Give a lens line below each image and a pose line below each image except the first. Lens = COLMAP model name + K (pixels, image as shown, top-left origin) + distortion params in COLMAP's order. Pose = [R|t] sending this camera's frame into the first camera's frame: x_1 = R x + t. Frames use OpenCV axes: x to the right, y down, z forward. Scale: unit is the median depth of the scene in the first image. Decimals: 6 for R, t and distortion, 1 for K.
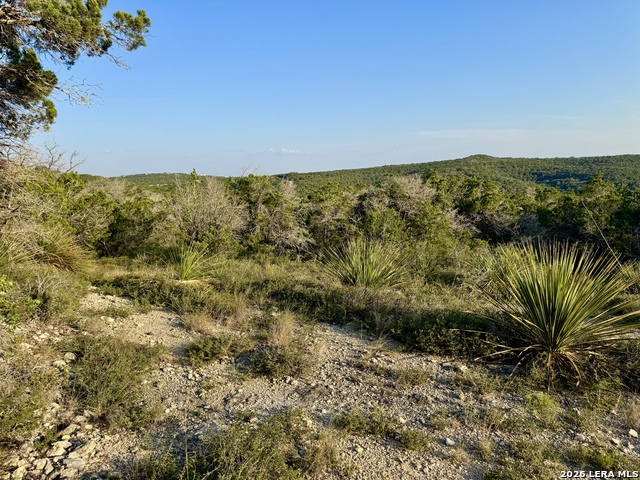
lens RADIAL K [[449.2, 0, 320.0], [0, 449.2, 240.0], [0, 0, 1]] dist [0.094706, -0.148302]
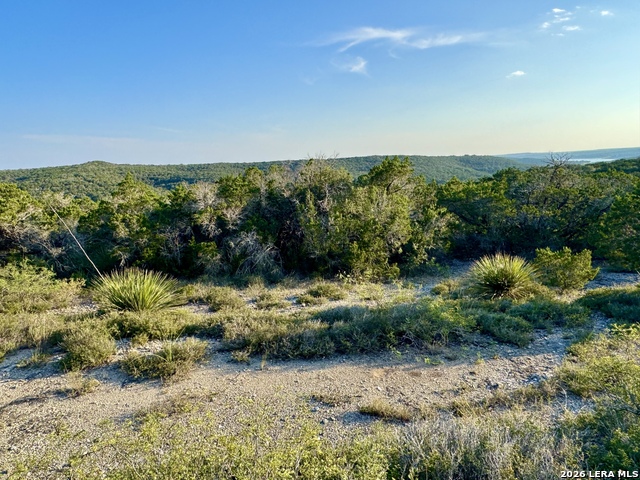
lens RADIAL K [[415.7, 0, 320.0], [0, 415.7, 240.0], [0, 0, 1]] dist [-0.000231, 0.000815]
pose [[0.686517, -0.121737, 0.716851, 0.214061], [0.120992, 0.991266, 0.052466, -0.004397], [-0.716977, 0.050715, 0.695250, 0.086714]]
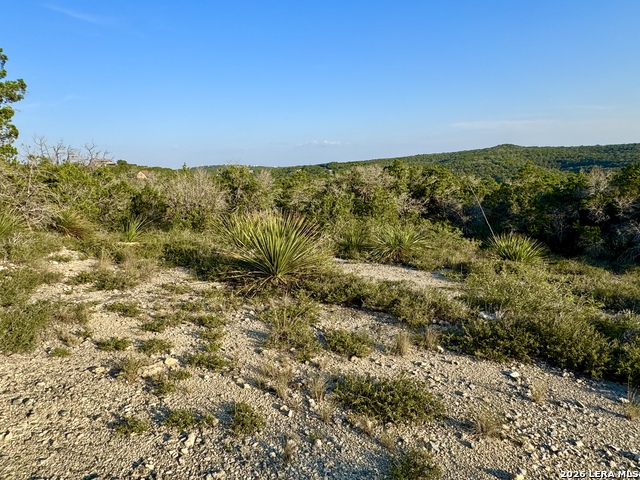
lens RADIAL K [[403.4, 0, 320.0], [0, 403.4, 240.0], [0, 0, 1]] dist [-0.001445, 0.001825]
pose [[0.995513, 0.006107, -0.094430, 0.158222], [-0.002152, 0.999119, 0.041919, 0.009290], [0.094603, -0.041528, 0.994649, -0.082159]]
